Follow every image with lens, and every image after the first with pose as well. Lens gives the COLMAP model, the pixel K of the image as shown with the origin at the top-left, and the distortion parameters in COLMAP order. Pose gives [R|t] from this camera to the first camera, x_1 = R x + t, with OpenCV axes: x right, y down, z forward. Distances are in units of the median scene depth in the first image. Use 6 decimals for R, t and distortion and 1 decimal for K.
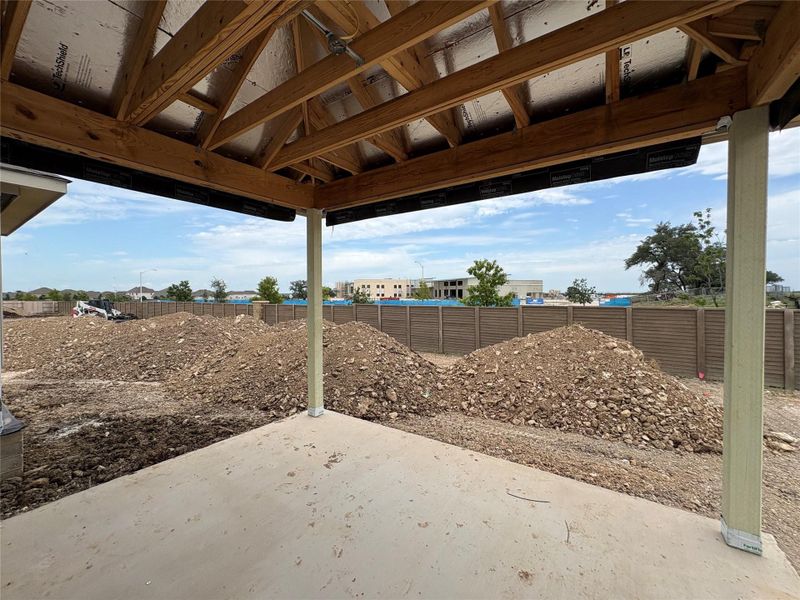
lens RADIAL K [[322.3, 0, 404.1], [0, 322.3, 295.9], [0, 0, 1]] dist [0.002126, 0.000452]
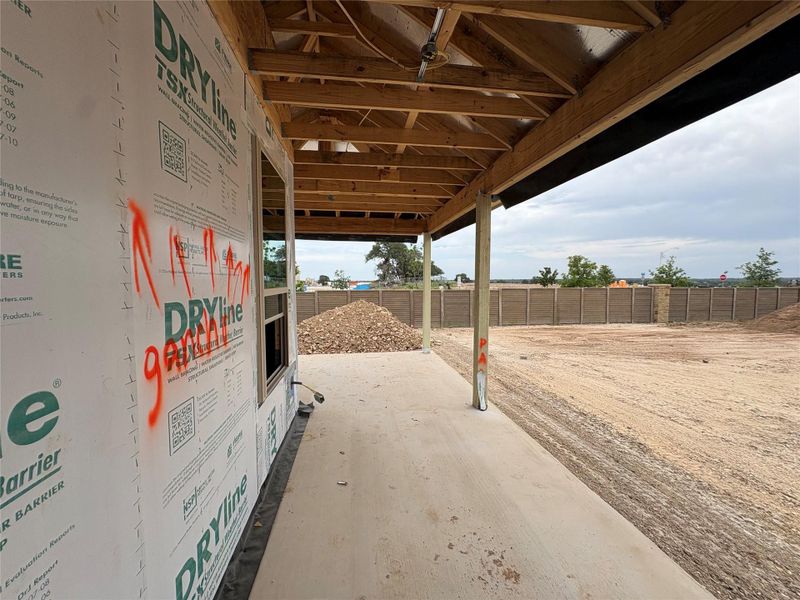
lens RADIAL K [[323.0, 0, 398.6], [0, 323.0, 298.4], [0, 0, 1]] dist [-0.000134, 0.000000]
pose [[0.752320, -0.036170, 0.657804, -0.340561], [0.005635, 0.998809, 0.048475, -0.003527], [-0.658774, -0.032762, 0.751627, -0.326836]]
